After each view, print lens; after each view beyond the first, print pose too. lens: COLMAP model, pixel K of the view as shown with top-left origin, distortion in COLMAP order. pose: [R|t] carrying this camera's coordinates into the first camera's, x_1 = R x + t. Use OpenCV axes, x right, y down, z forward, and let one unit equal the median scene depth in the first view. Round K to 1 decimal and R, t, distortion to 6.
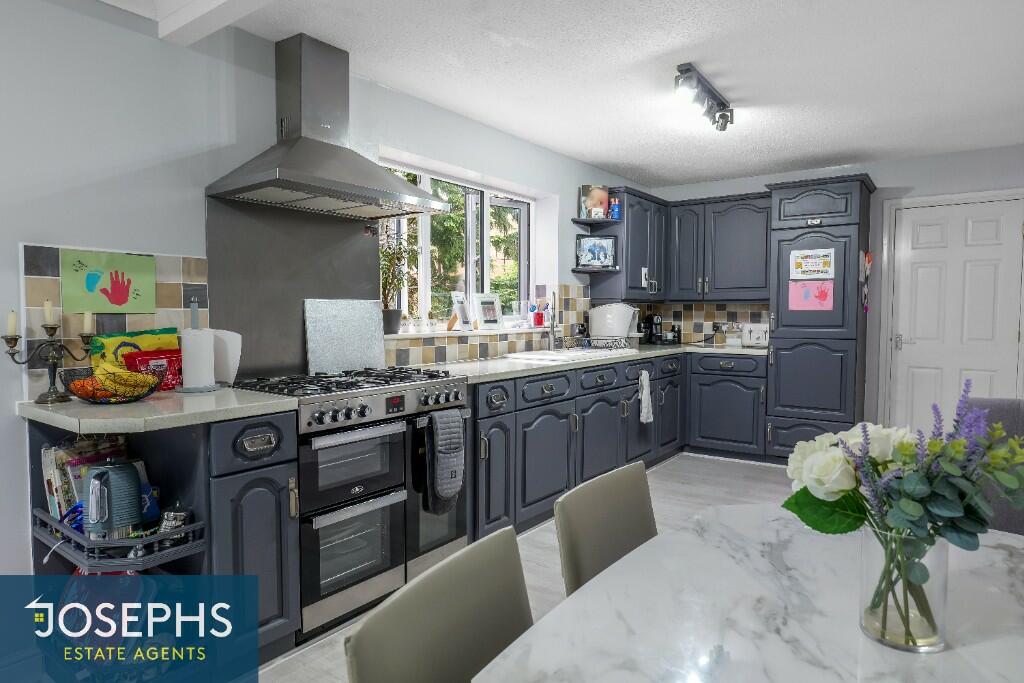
lens RADIAL K [[614.9, 0, 508.9], [0, 614.9, 340.6], [0, 0, 1]] dist [-0.017656, 0.005283]
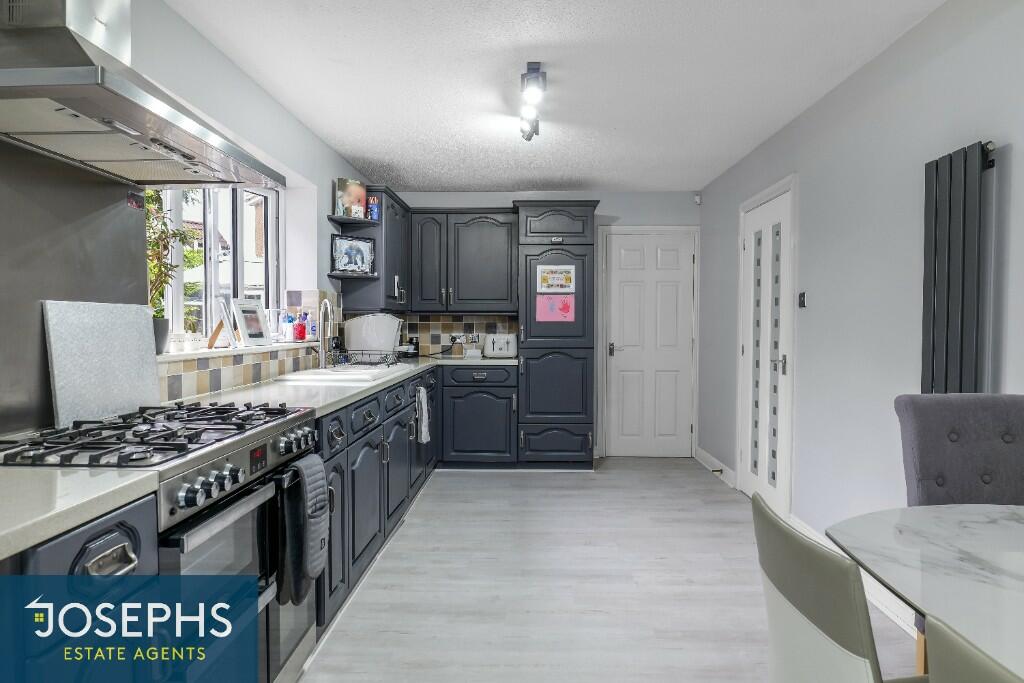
lens RADIAL K [[614.9, 0, 512.9], [0, 614.9, 342.1], [0, 0, 1]] dist [-0.017656, 0.005283]
pose [[0.822509, -0.016338, 0.568517, -0.177345], [0.025995, 0.999623, -0.008882, -0.005892], [-0.568157, 0.022084, 0.822624, 0.149151]]
